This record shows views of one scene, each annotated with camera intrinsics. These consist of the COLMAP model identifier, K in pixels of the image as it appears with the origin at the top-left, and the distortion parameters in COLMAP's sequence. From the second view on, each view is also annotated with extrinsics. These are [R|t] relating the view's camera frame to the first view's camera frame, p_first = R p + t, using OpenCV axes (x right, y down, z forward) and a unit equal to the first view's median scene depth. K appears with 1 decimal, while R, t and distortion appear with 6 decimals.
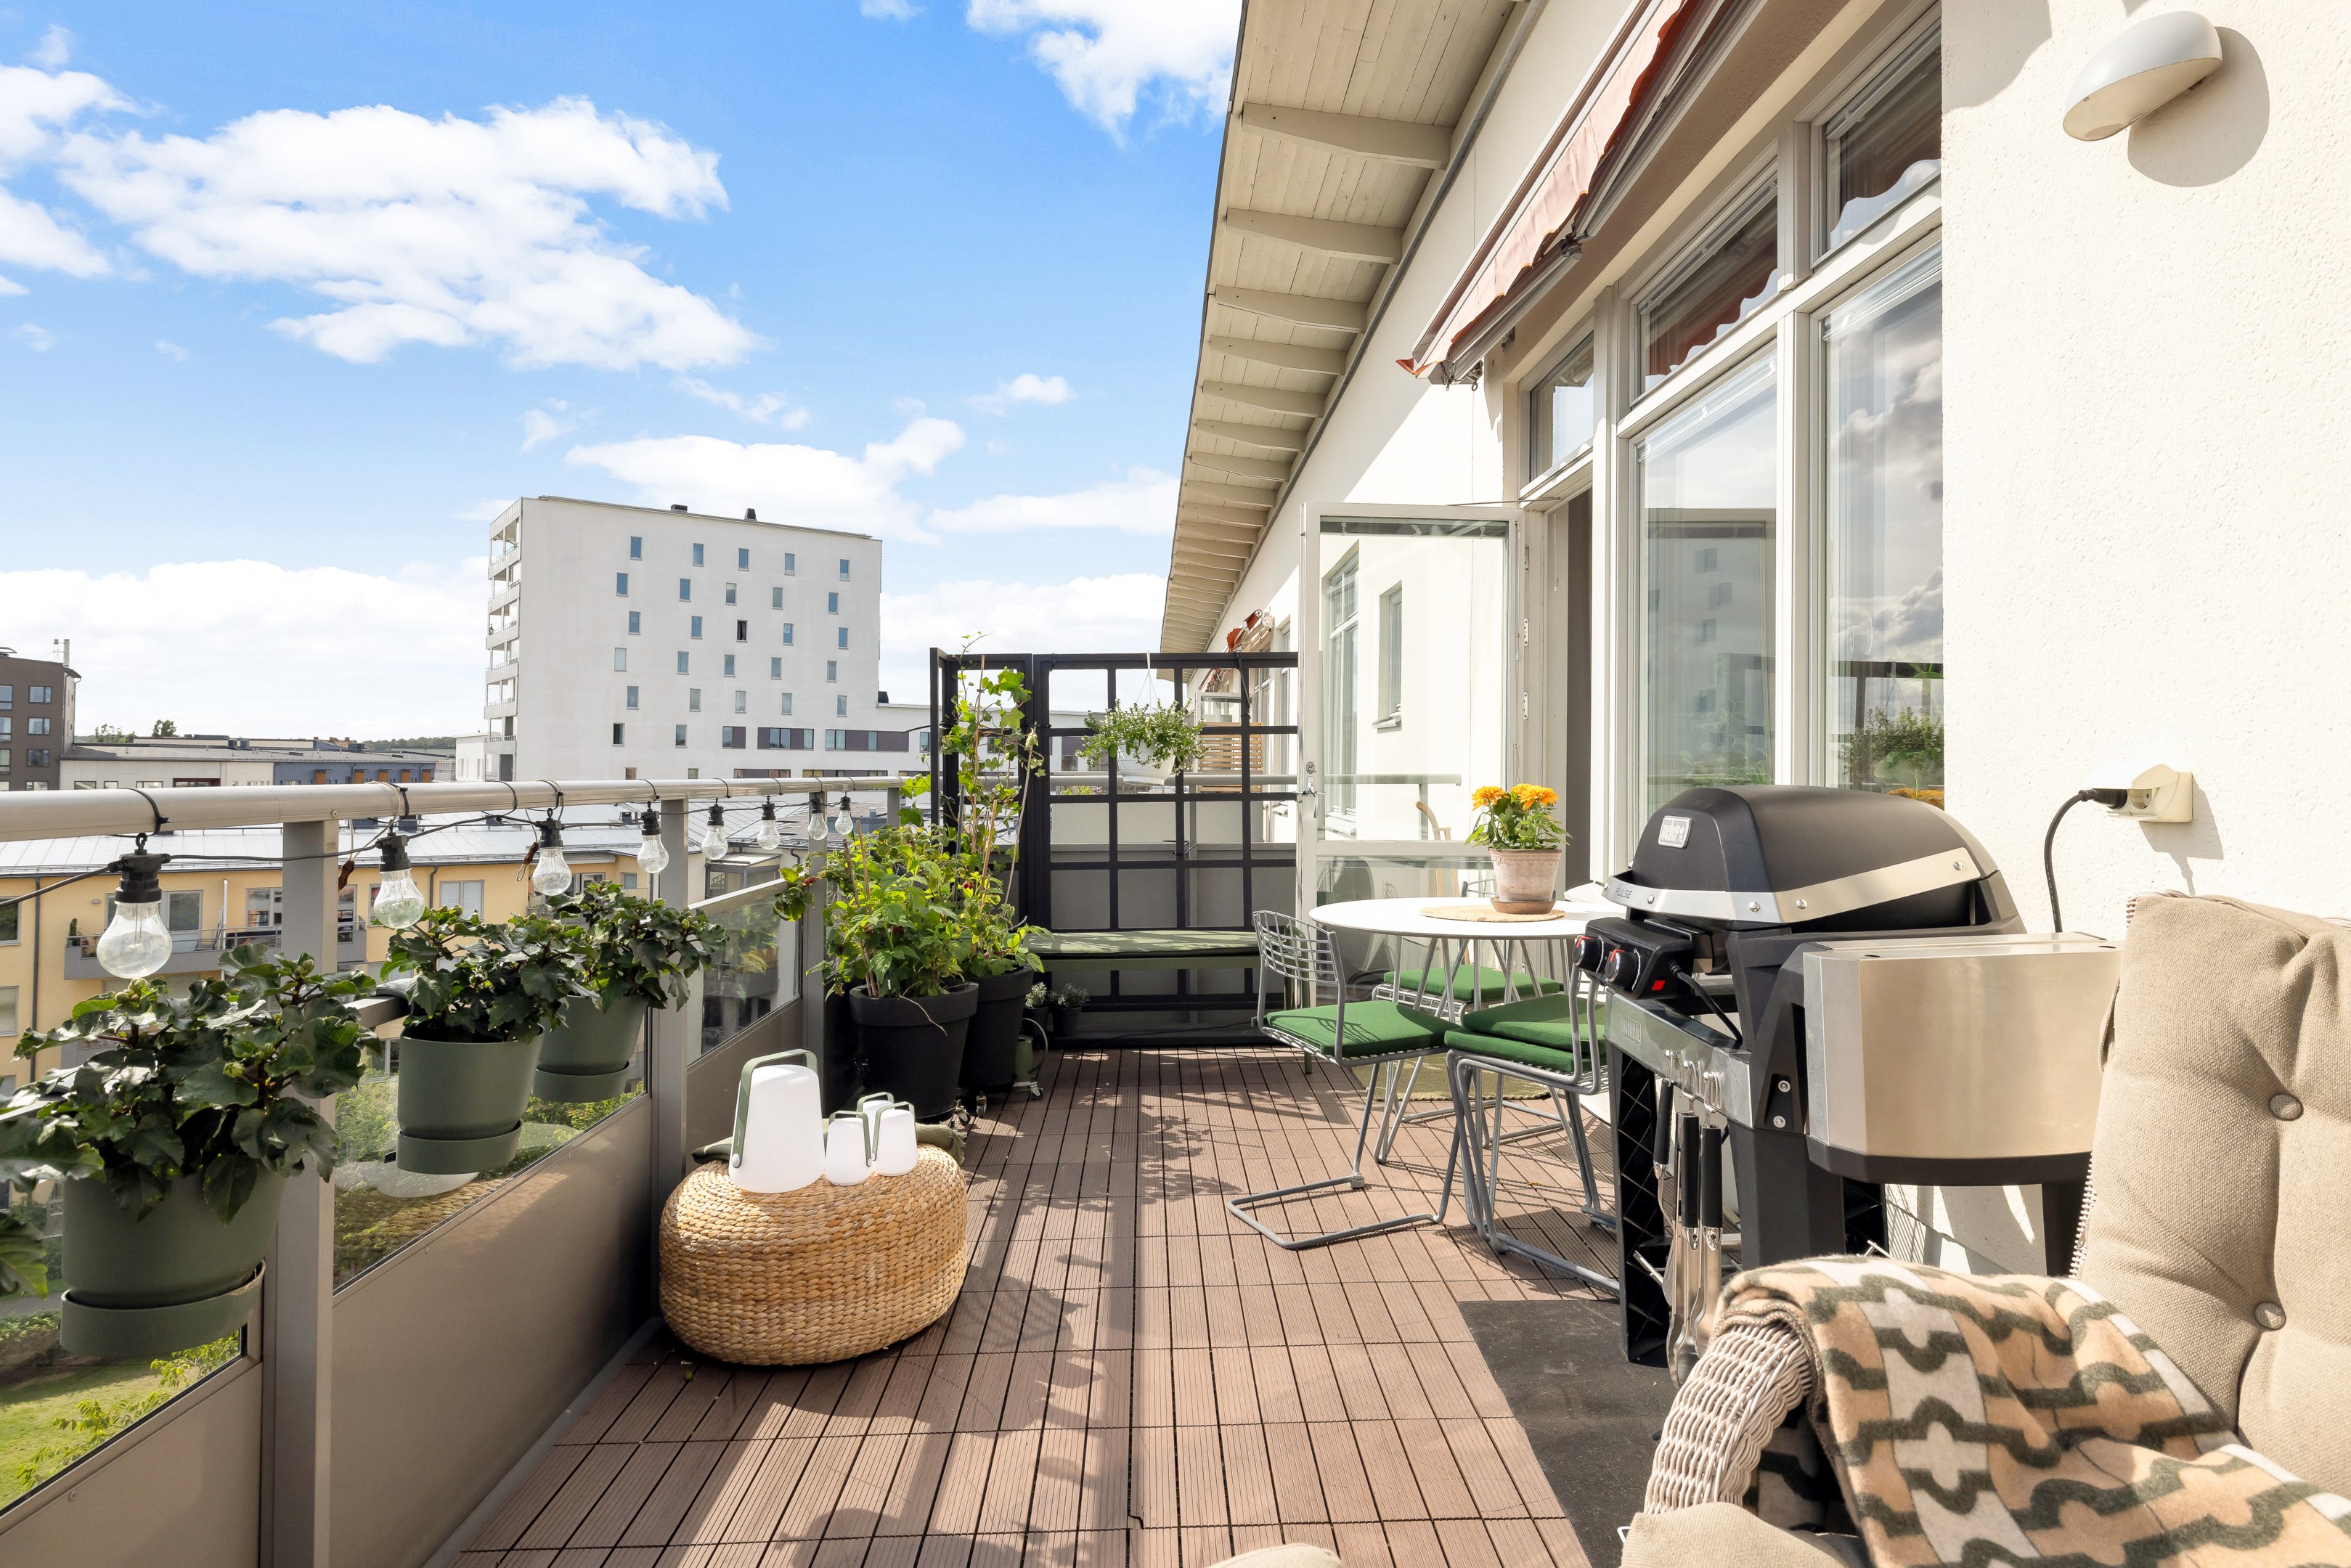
lens RADIAL K [[1313.9, 0, 1172.8], [0, 1313.9, 743.2], [0, 0, 1]] dist [0.001904, 0.000043]
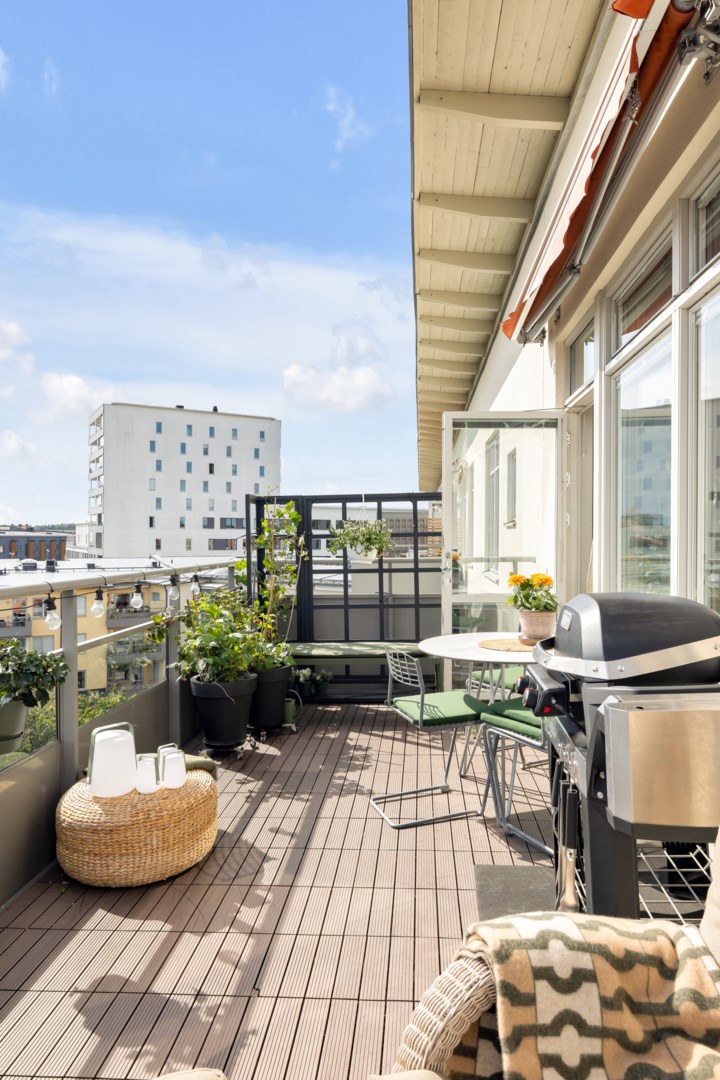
lens RADIAL K [[686.7, 0, 360.0], [0, 686.7, 540.0], [0, 0, 1]] dist [-0.004119, 0.002165]
pose [[0.994472, -0.007980, -0.104696, 0.133915], [0.010395, 0.999692, 0.022544, -0.042189], [0.104484, -0.023508, 0.994249, 0.036067]]
